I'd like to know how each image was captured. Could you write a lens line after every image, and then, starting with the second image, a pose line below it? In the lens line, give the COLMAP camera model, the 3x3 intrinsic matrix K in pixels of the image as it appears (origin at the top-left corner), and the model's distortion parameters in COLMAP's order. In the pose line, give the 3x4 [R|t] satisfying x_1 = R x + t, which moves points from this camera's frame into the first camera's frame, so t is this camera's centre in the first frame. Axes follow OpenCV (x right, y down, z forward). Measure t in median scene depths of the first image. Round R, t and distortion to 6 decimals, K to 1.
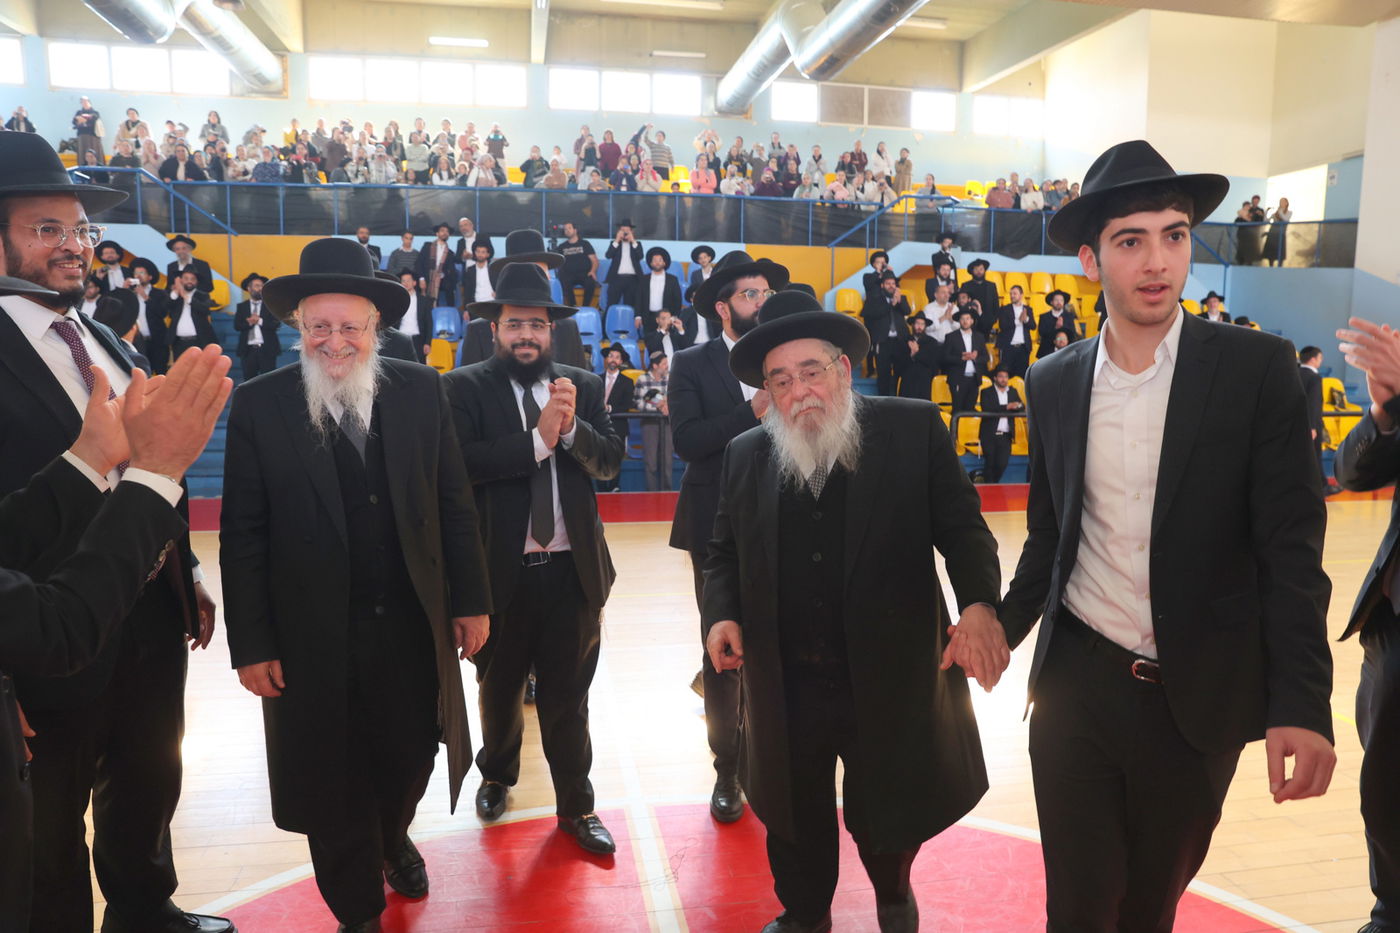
lens RADIAL K [[919.7, 0, 704.9], [0, 919.7, 474.3], [0, 0, 1]] dist [-0.068446, 0.033075]
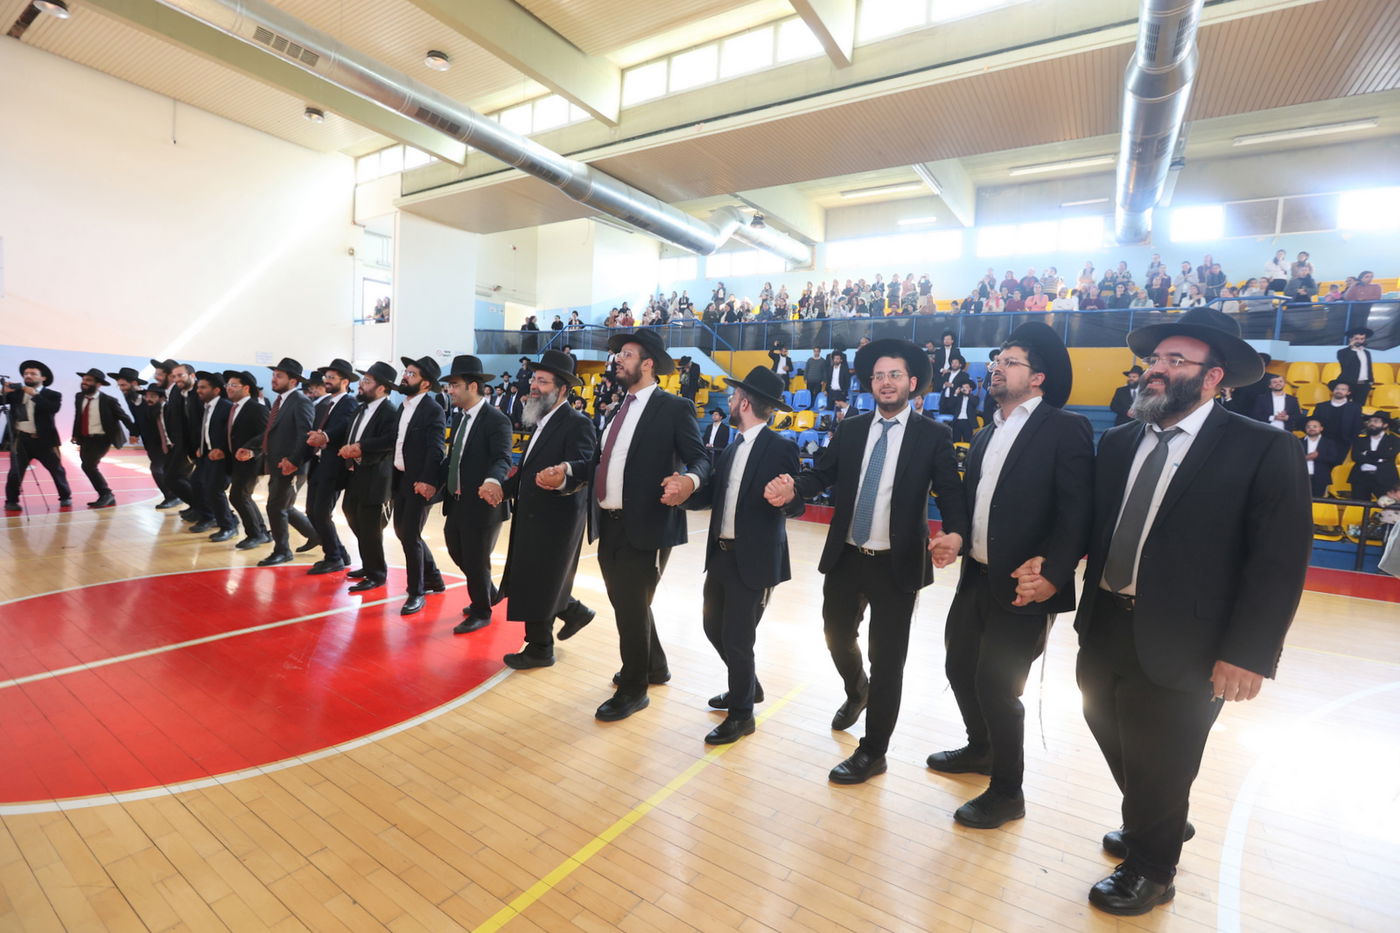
lens RADIAL K [[644.9, 0, 706.9], [0, 644.9, 468.3], [0, 0, 1]] dist [-0.030100, 0.000532]
pose [[0.723075, 0.086266, -0.685362, 0.252843], [-0.137131, 0.990351, -0.020022, -0.000649], [0.677021, 0.108462, 0.727928, 0.033826]]
